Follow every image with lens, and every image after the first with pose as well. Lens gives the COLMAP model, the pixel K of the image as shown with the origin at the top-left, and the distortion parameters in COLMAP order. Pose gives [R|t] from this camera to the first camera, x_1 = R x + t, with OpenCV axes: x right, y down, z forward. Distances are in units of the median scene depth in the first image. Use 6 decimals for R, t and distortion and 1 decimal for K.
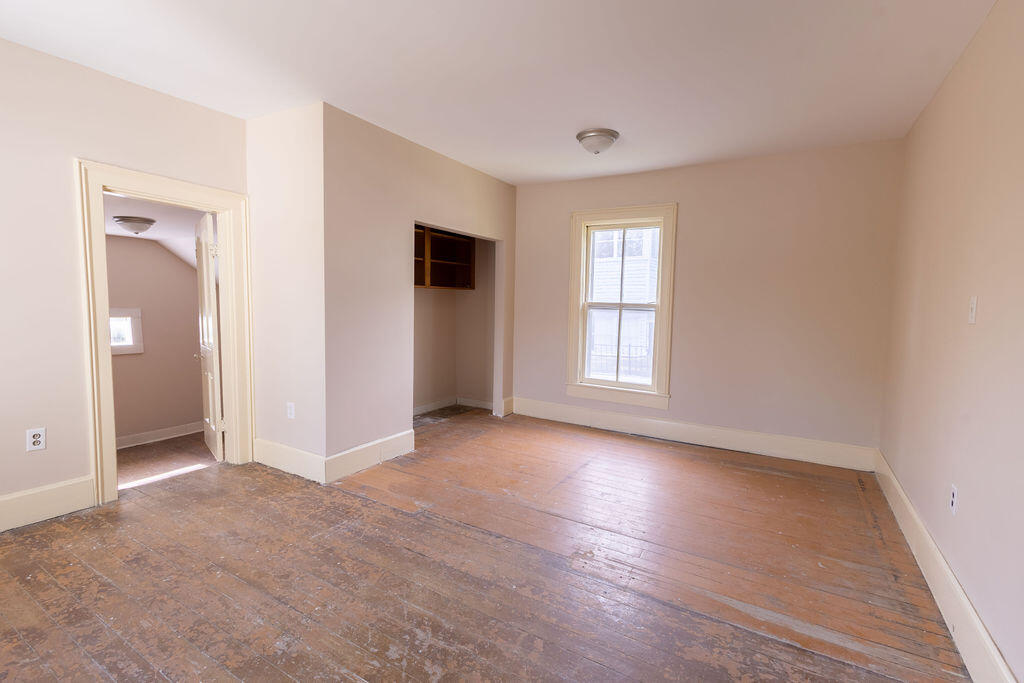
lens RADIAL K [[471.3, 0, 512.0], [0, 471.3, 341.5], [0, 0, 1]] dist [0.012255, -0.006626]
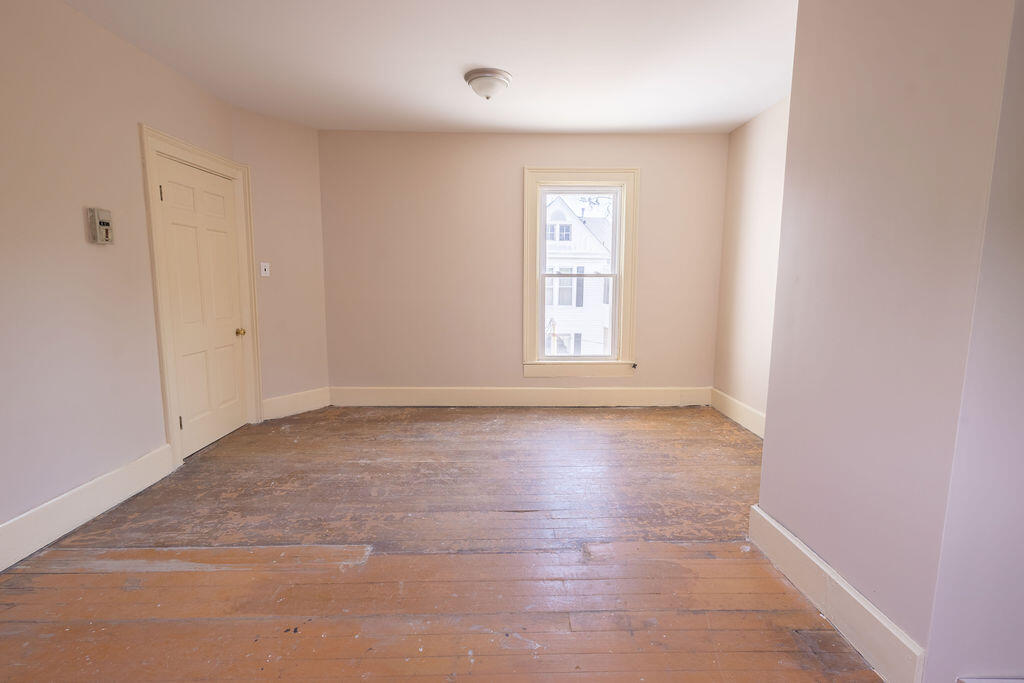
lens RADIAL K [[471.3, 0, 512.0], [0, 471.3, 341.5], [0, 0, 1]] dist [0.012255, -0.006626]
pose [[-0.852854, 0.041564, -0.520492, 0.261708], [-0.067177, 0.979808, 0.188316, -0.093433], [0.517810, 0.195571, -0.832841, 1.395582]]
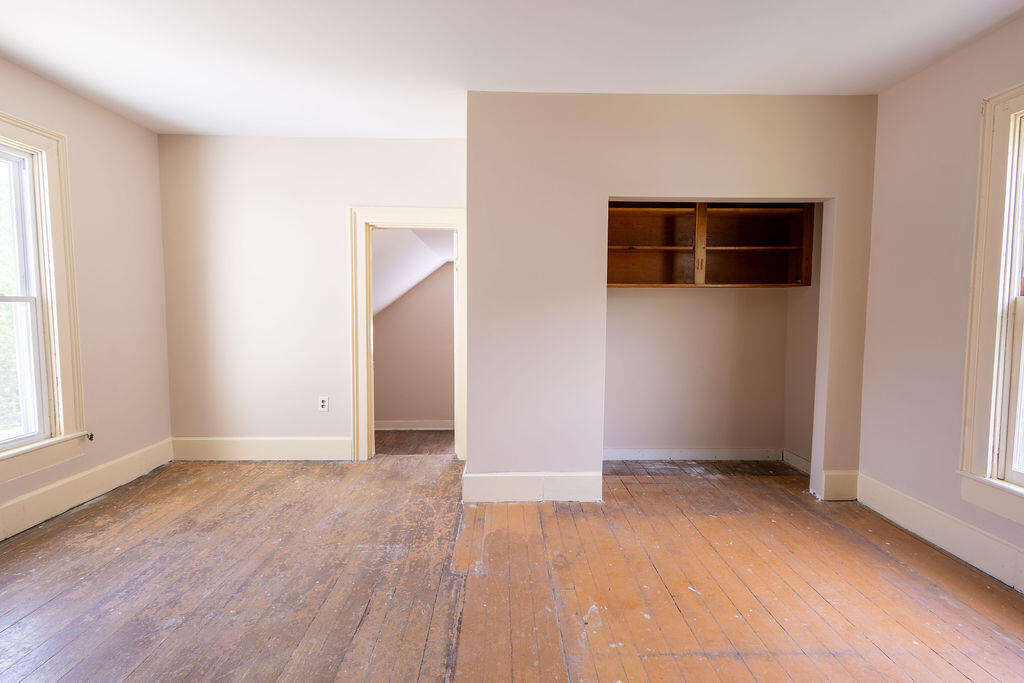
lens RADIAL K [[471.3, 0, 512.0], [0, 471.3, 341.5], [0, 0, 1]] dist [0.012255, -0.006626]
pose [[0.525878, 0.035122, -0.849835, 0.450584], [-0.062866, 0.998019, 0.002345, -0.021907], [0.848234, 0.052193, 0.527044, 0.599658]]
